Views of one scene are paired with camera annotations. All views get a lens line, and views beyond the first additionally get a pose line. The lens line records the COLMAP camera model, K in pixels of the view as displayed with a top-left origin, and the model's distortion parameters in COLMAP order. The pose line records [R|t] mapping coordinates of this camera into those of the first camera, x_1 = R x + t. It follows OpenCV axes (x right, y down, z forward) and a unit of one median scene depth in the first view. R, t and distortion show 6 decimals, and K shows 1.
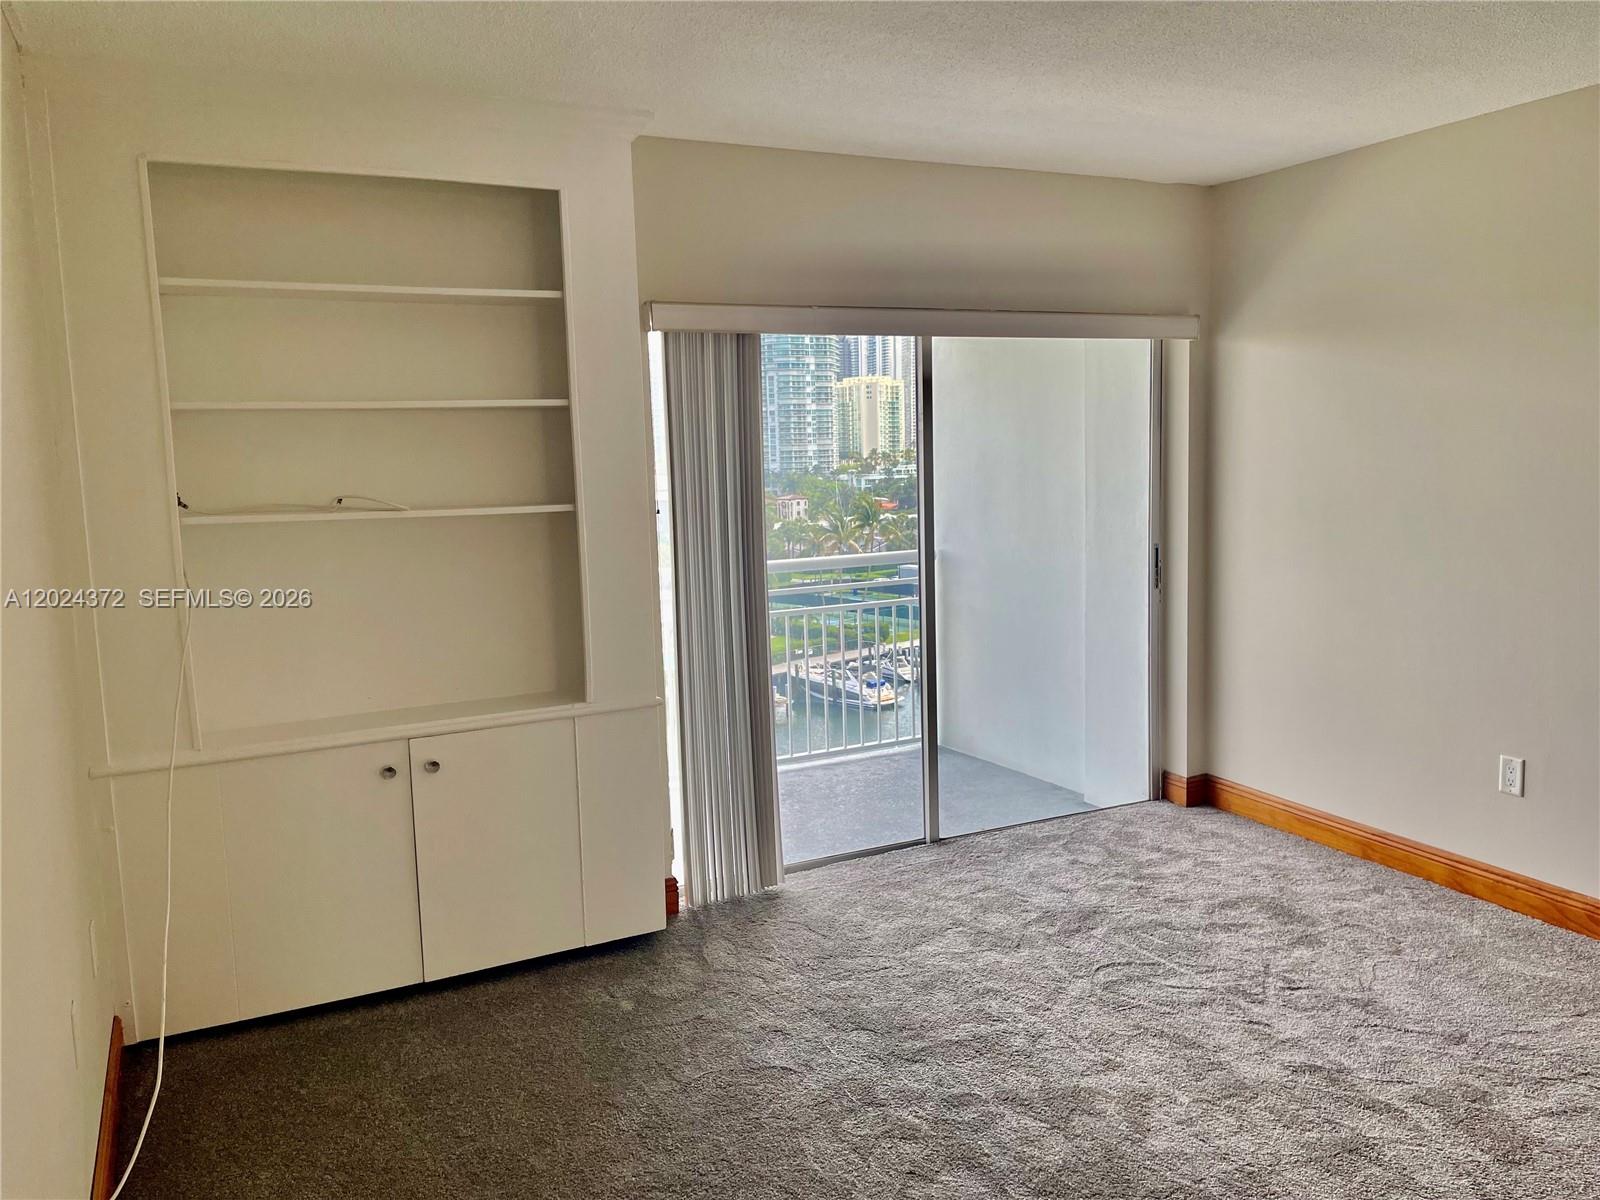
lens RADIAL K [[1205.0, 0, 795.8], [0, 1205.0, 603.7], [0, 0, 1]] dist [0.072610, -0.092400]
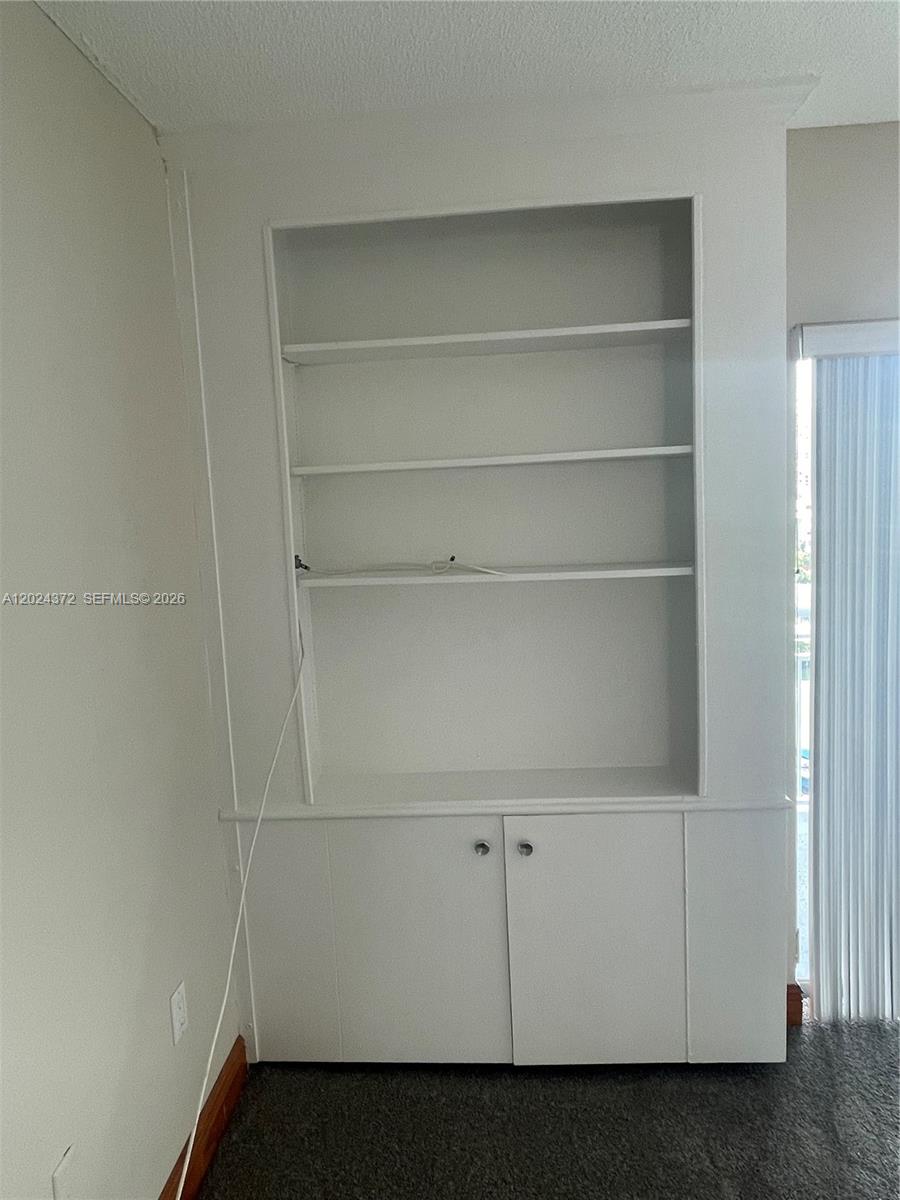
lens RADIAL K [[802.2, 0, 457.3], [0, 802.2, 594.4], [0, 0, 1]] dist [-0.008689, 0.006320]
pose [[0.873375, 0.044496, -0.485012, -0.054164], [-0.036885, 0.999001, 0.025230, -0.071975], [0.485651, -0.004145, 0.874143, 0.427001]]
